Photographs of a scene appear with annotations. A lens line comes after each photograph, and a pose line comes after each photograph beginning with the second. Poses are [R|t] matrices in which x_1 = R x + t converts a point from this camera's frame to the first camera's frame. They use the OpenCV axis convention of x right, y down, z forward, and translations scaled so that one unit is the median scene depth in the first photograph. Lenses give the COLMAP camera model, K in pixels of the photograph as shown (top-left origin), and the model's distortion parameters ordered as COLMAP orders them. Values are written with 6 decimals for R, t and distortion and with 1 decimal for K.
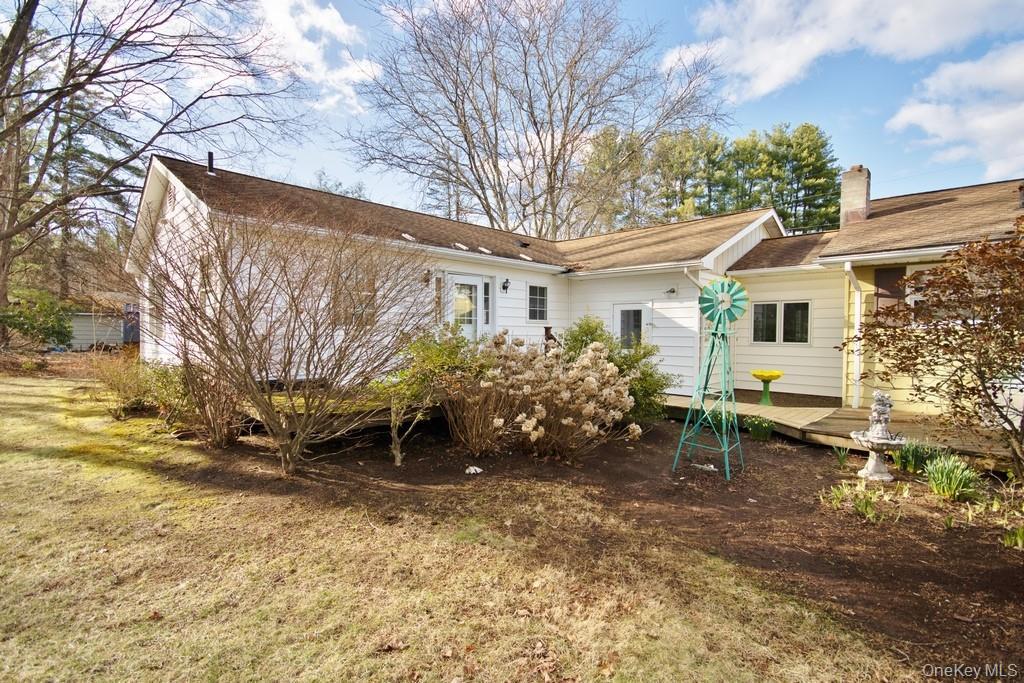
lens RADIAL K [[471.4, 0, 508.5], [0, 471.4, 342.7], [0, 0, 1]] dist [0.021087, -0.018833]
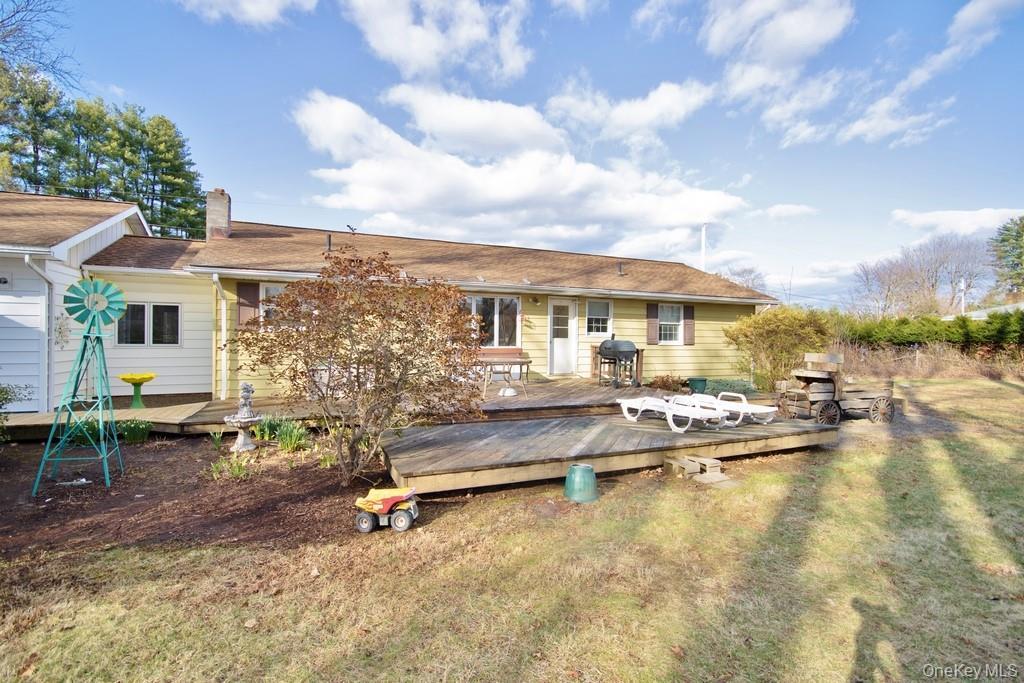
lens RADIAL K [[471.4, 0, 508.5], [0, 471.4, 342.7], [0, 0, 1]] dist [0.021087, -0.018833]
pose [[0.375129, -0.011815, 0.926897, -0.073452], [0.013849, 0.999879, 0.007140, -0.000936], [-0.926869, 0.010158, 0.375247, -0.076506]]
